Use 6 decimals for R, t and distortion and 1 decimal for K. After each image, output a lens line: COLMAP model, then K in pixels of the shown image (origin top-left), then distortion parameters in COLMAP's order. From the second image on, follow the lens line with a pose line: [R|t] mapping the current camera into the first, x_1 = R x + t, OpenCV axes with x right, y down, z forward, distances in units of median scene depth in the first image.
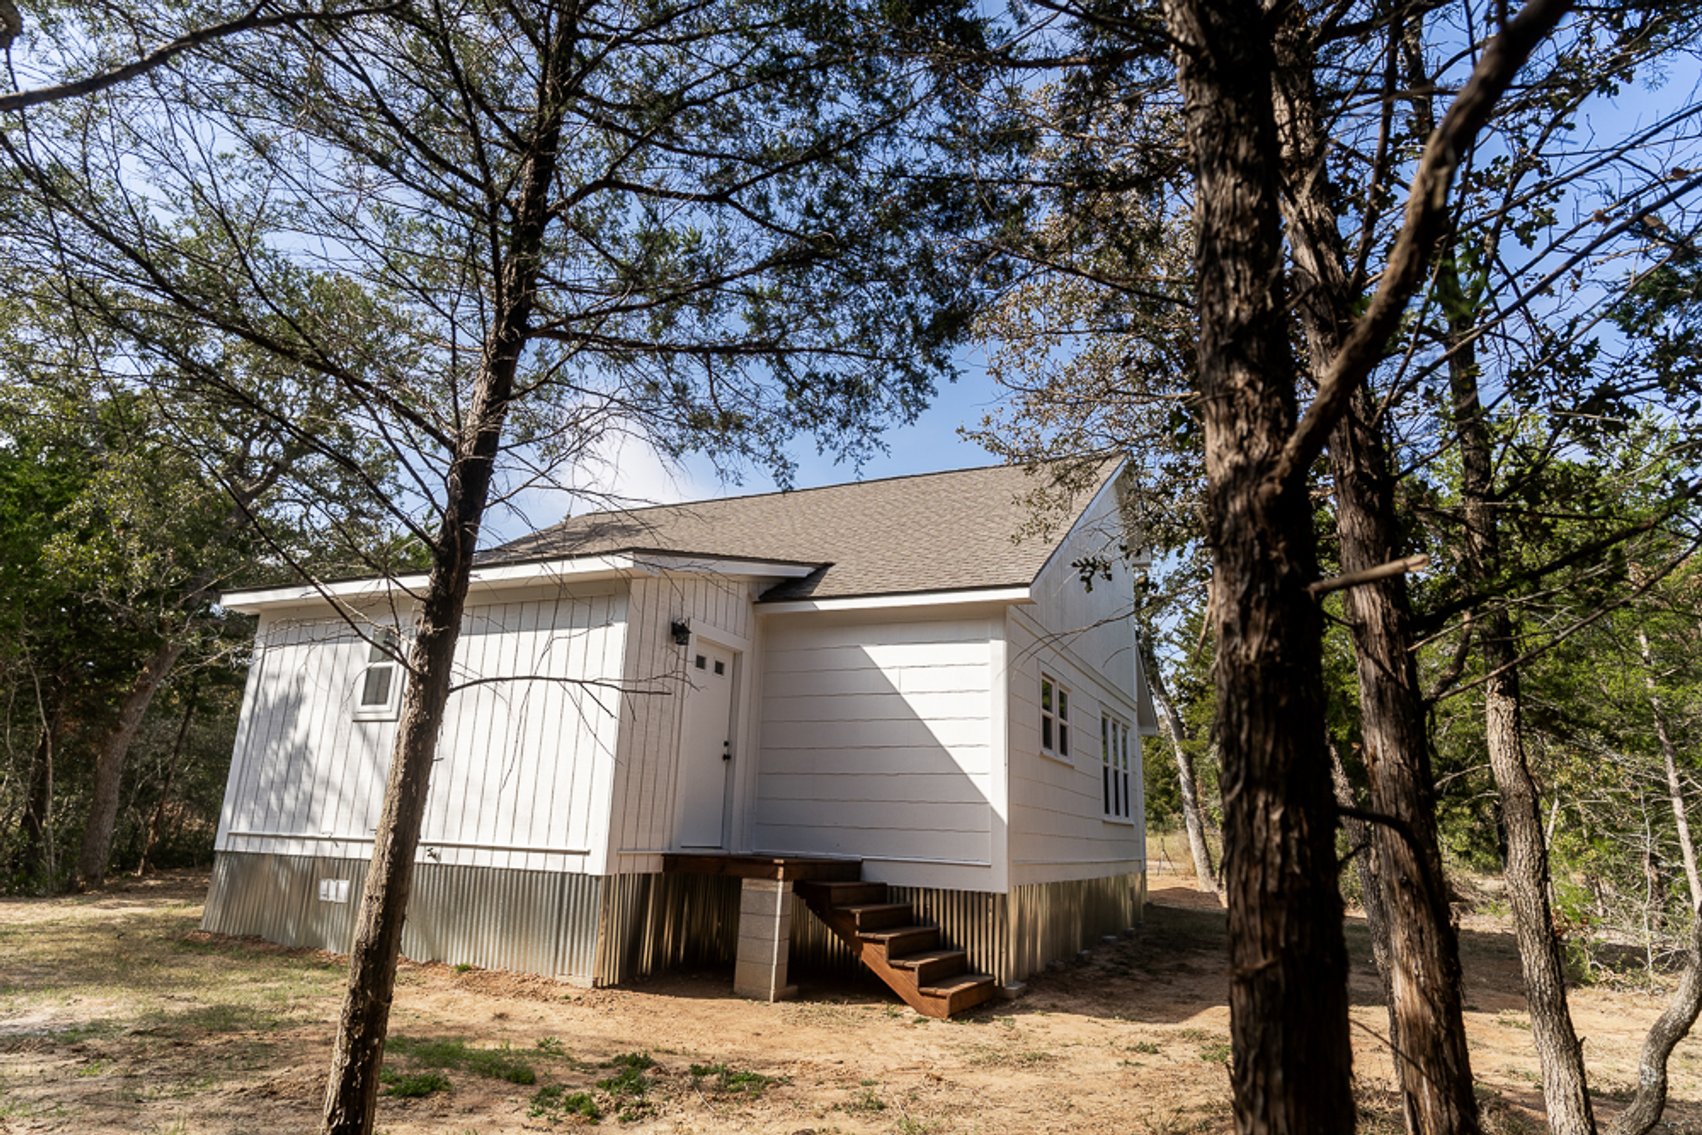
lens RADIAL K [[1009.6, 0, 847.6], [0, 1009.6, 565.4], [0, 0, 1]] dist [-0.003100, -0.000053]
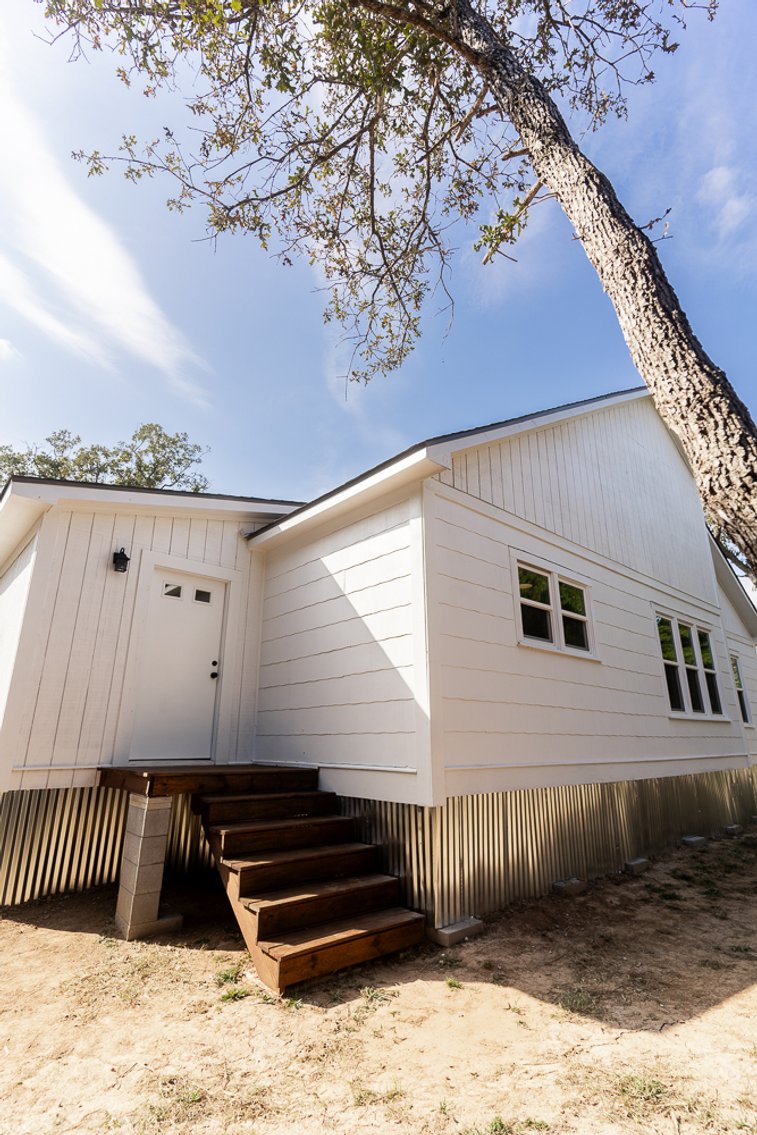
lens RADIAL K [[544.1, 0, 378.5], [0, 544.1, 569.3], [0, 0, 1]] dist [0.001281, -0.000455]
pose [[0.916021, -0.157838, -0.368771, 0.303622], [0.137477, 0.987185, -0.081037, 0.160850], [0.376836, 0.023534, 0.925981, 0.557571]]
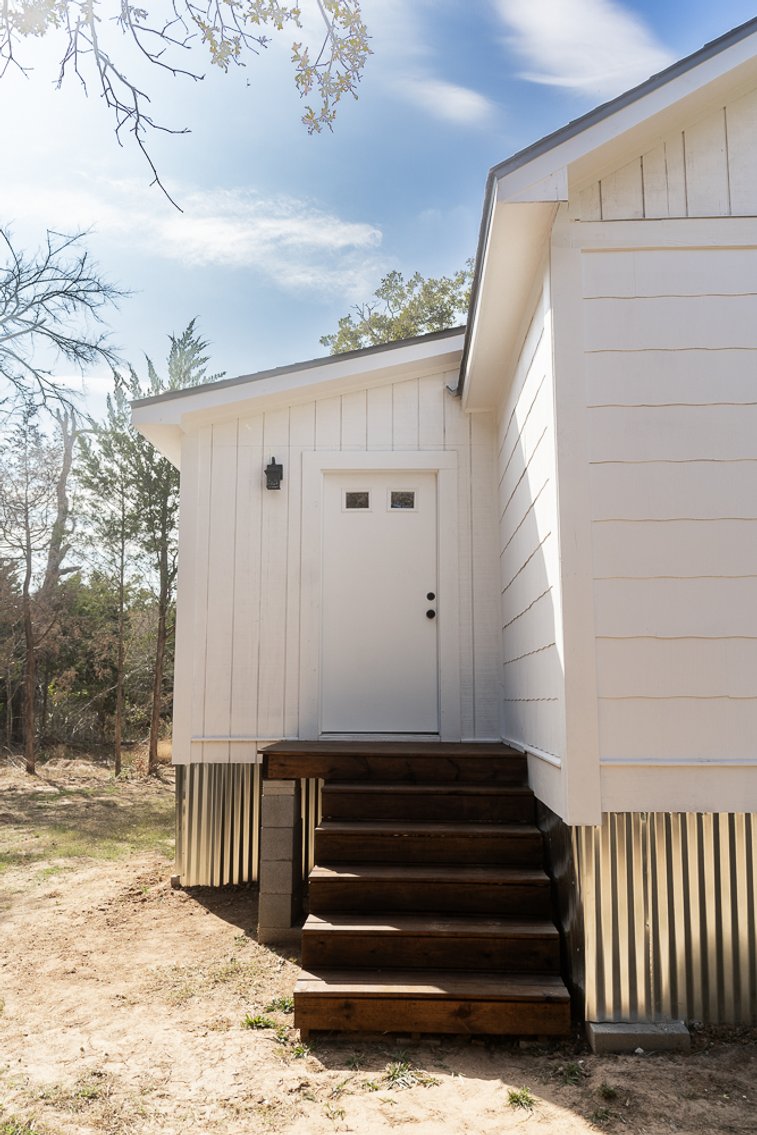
lens RADIAL K [[919.9, 0, 373.9], [0, 919.9, 572.5], [0, 0, 1]] dist [0.006475, -0.005194]
pose [[0.375856, -0.164392, -0.911980, 0.523465], [0.253701, 0.964793, -0.069353, 0.213012], [0.891273, -0.205304, 0.404330, 0.752446]]
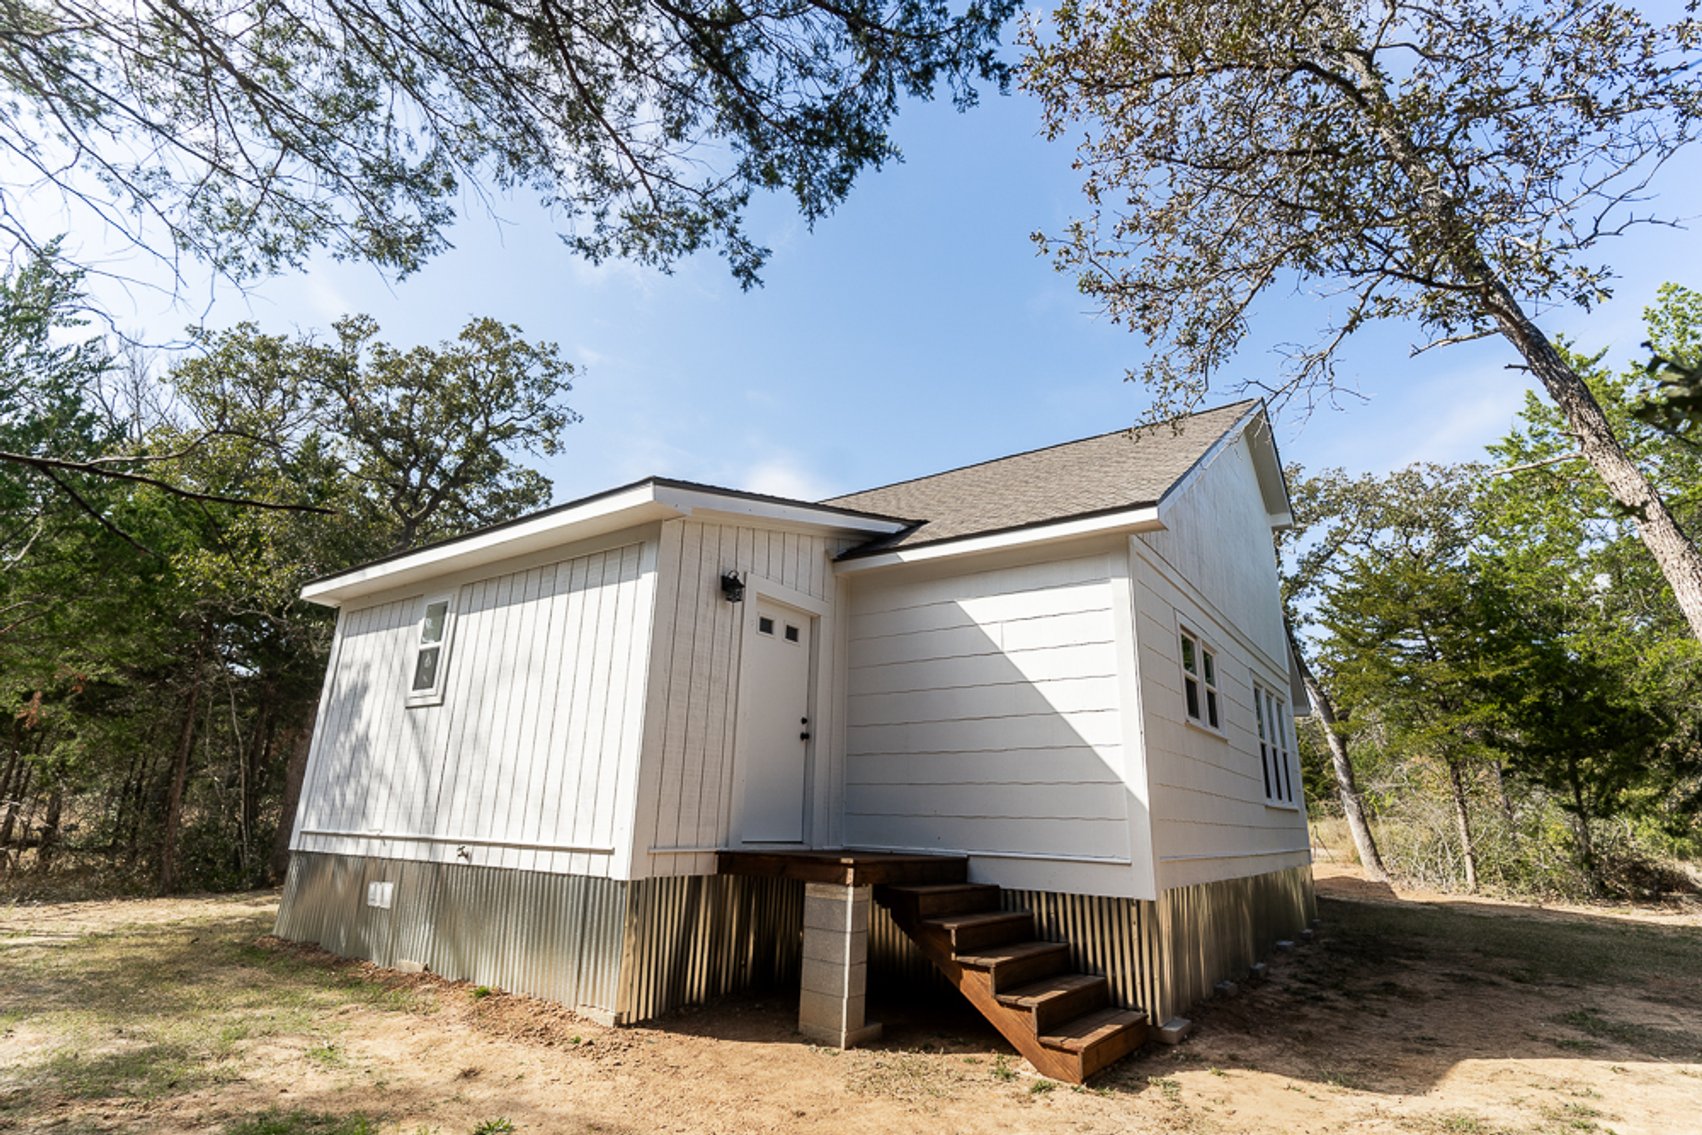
lens RADIAL K [[842.6, 0, 851.9], [0, 842.6, 565.6], [0, 0, 1]] dist [0.000860, -0.000133]
pose [[0.984161, -0.062813, -0.165777, 0.052202], [0.056387, 0.997474, -0.043195, 0.084260], [0.168072, 0.033163, 0.985217, 0.315576]]
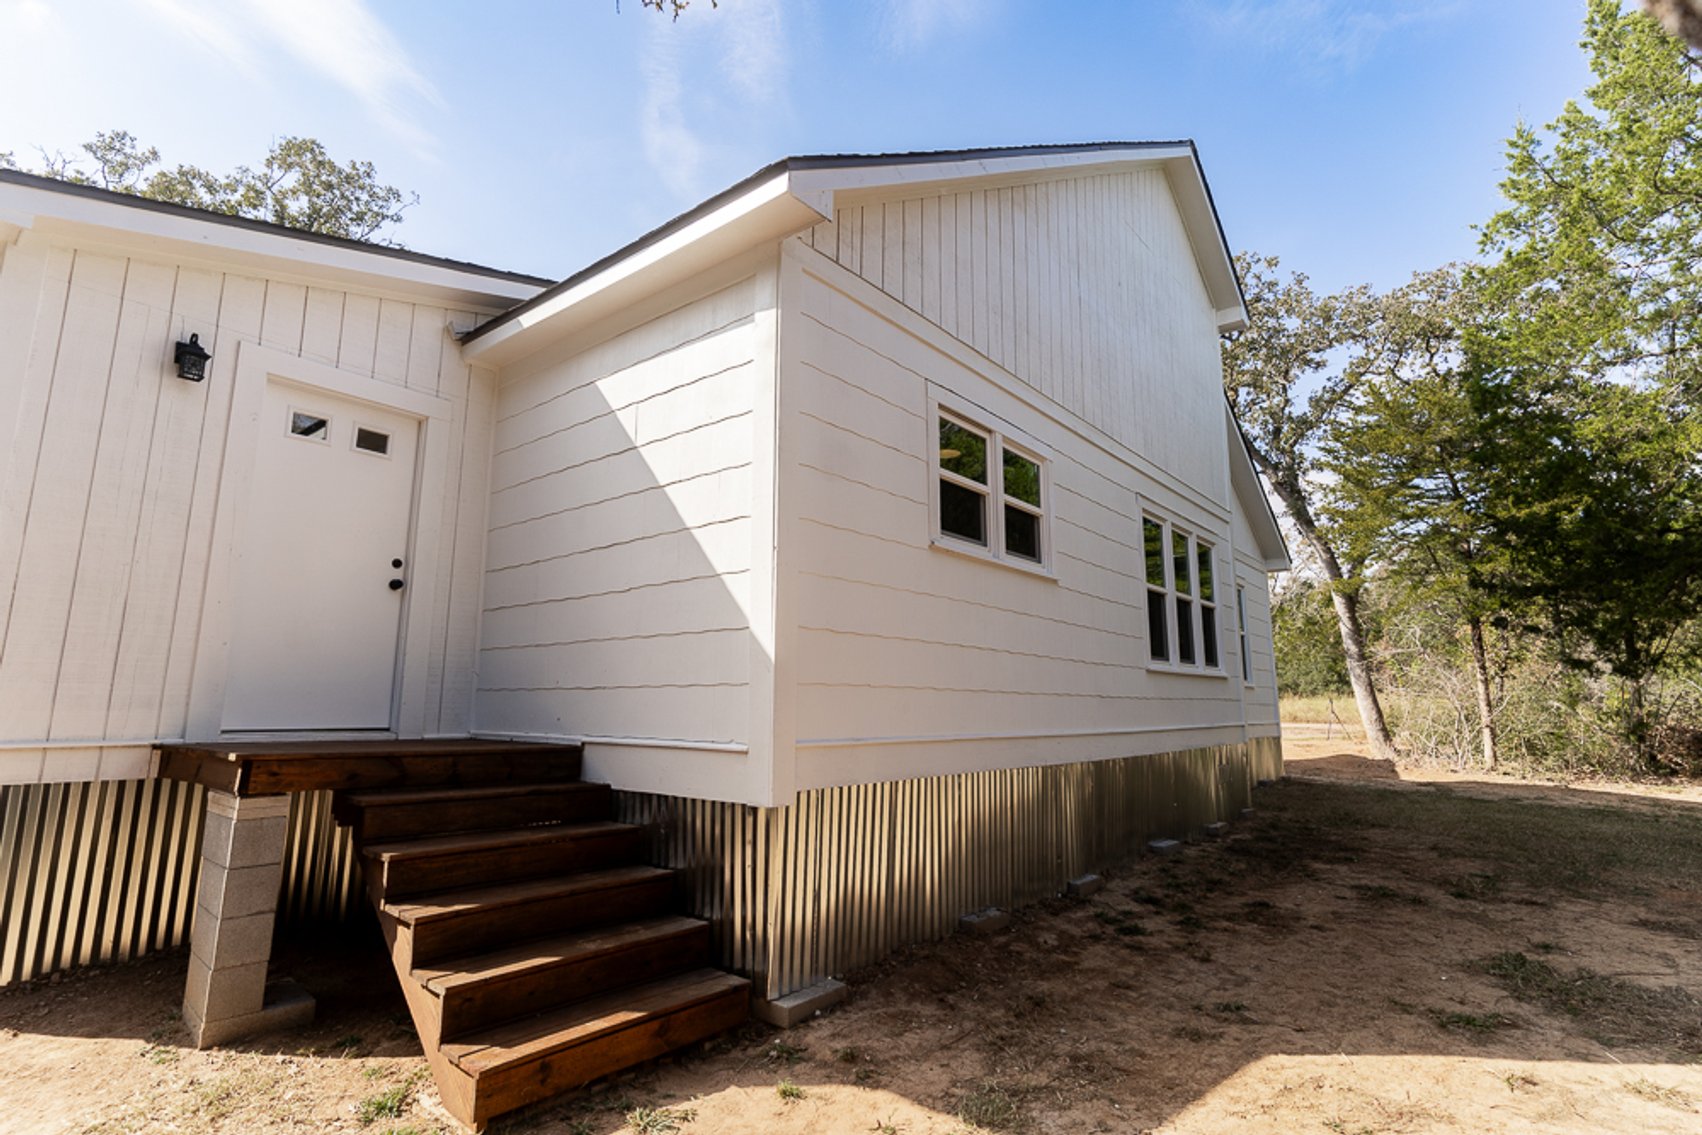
lens RADIAL K [[838.6, 0, 849.4], [0, 838.6, 563.6], [0, 0, 1]] dist [0.003040, 0.000246]
pose [[0.967014, -0.076185, -0.243063, 0.292395], [0.096661, 0.992604, 0.073444, 0.180096], [0.235670, -0.094516, 0.967226, 0.619882]]
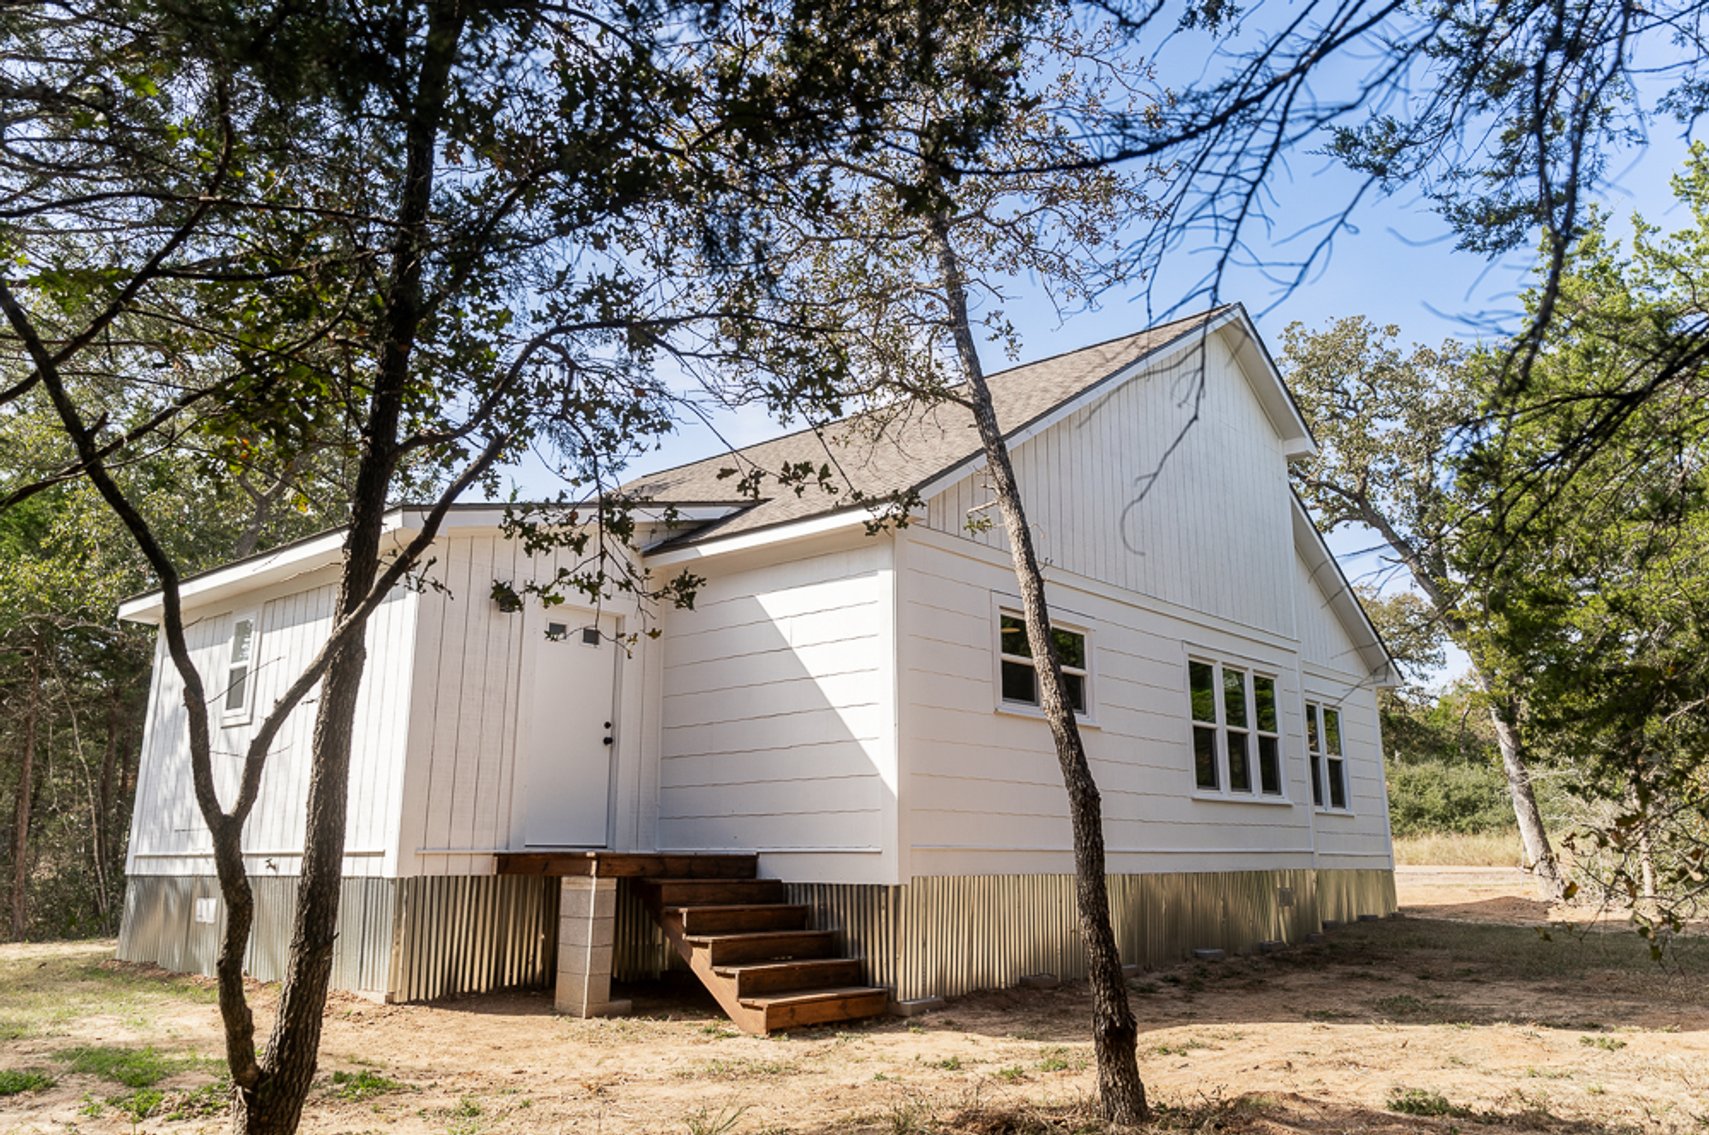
lens RADIAL K [[1287.6, 0, 879.1], [0, 1287.6, 542.2], [0, 0, 1]] dist [0.000946, 0.002139]
pose [[0.961815, -0.104640, -0.252909, 0.418864], [0.108294, 0.994119, 0.000532, 0.052997], [0.251366, -0.027900, 0.967490, 0.021652]]
